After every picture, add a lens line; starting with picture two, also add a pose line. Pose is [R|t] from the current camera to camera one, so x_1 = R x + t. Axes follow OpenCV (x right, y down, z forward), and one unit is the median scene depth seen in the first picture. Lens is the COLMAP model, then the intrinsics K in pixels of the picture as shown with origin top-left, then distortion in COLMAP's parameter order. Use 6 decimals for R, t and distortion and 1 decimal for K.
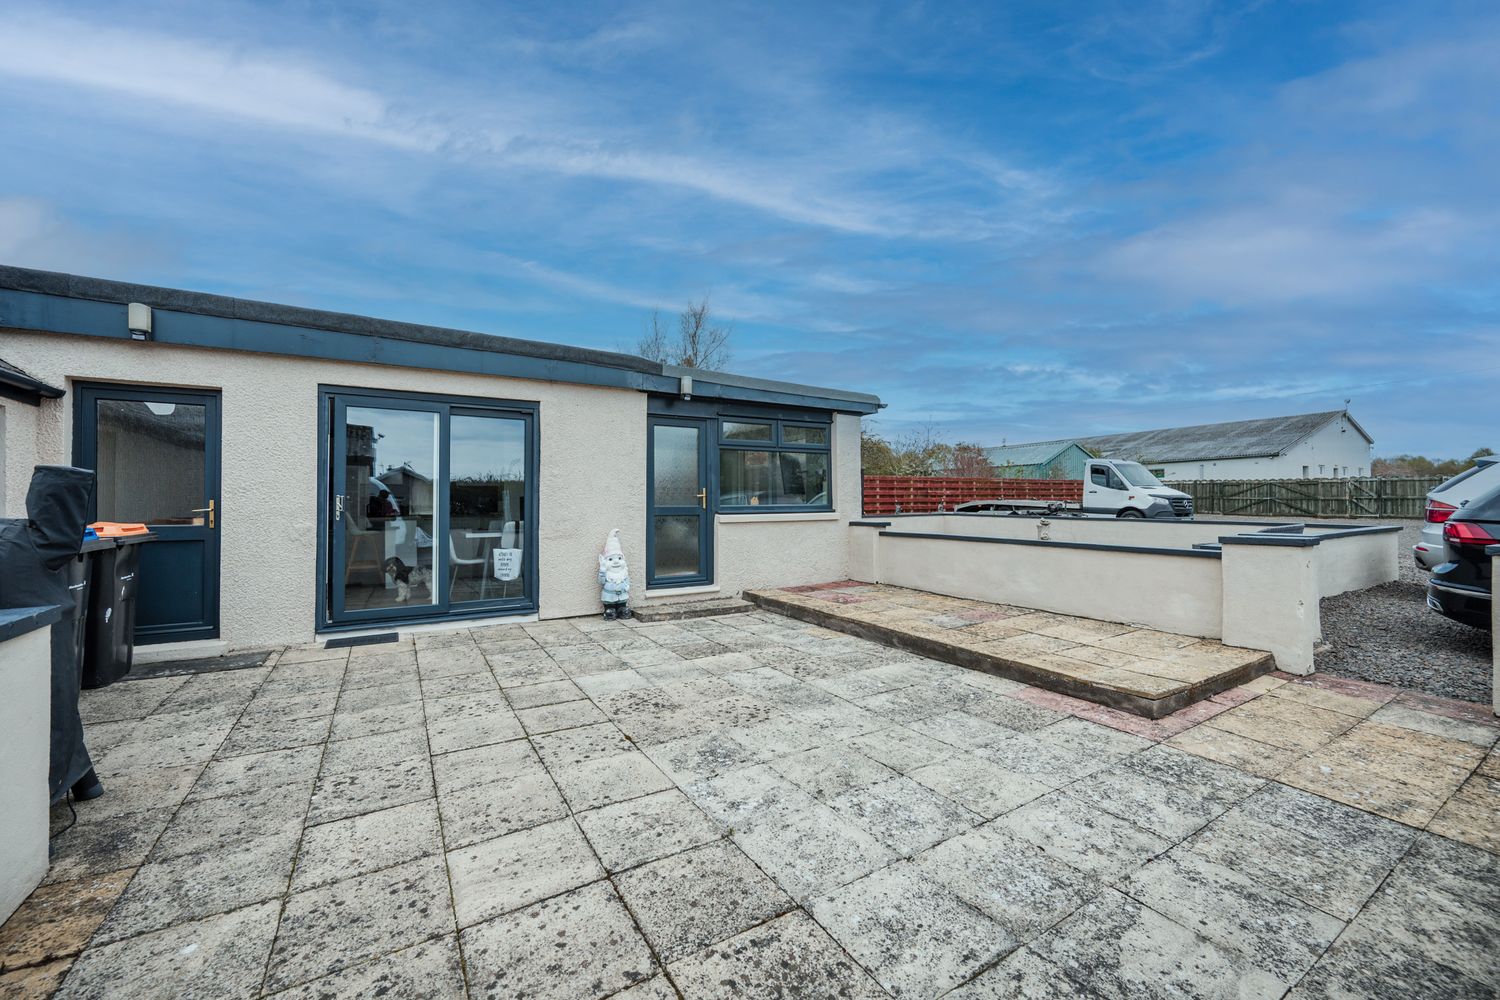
lens RADIAL K [[599.1, 0, 764.4], [0, 599.1, 497.4], [0, 0, 1]] dist [-0.003035, -0.000612]
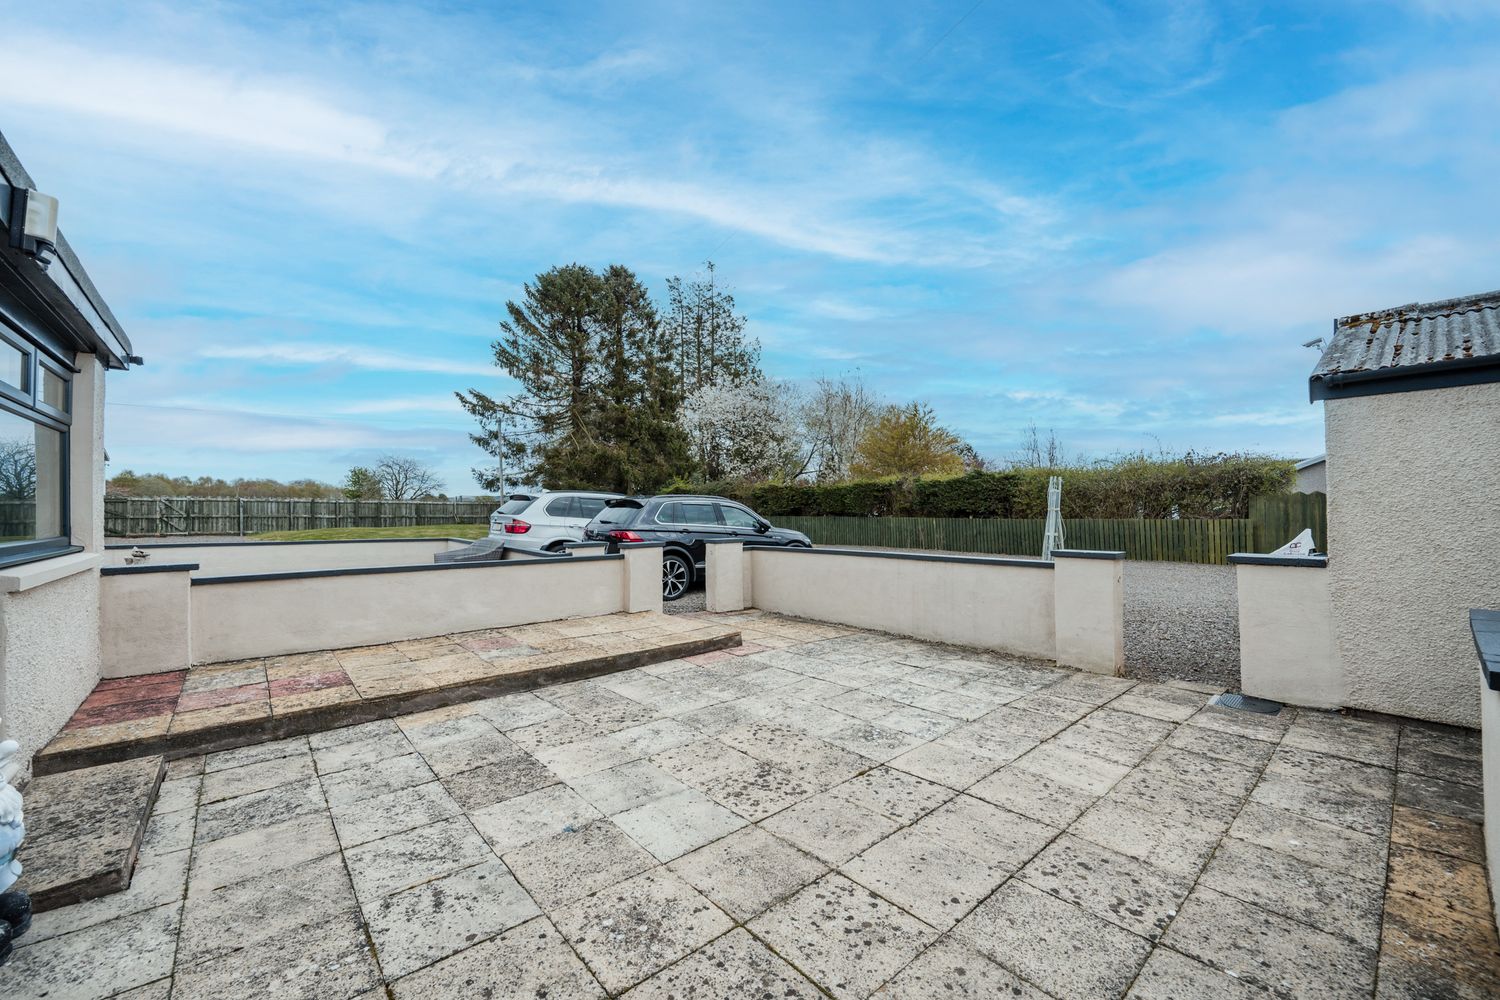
lens RADIAL K [[588.8, 0, 752.5], [0, 588.8, 504.3], [0, 0, 1]] dist [-0.003557, 0.000349]
pose [[-0.163057, 0.017291, 0.986465, -0.941716], [0.000659, 0.999848, -0.017417, -0.012348], [-0.986616, -0.002189, -0.163044, 1.098011]]
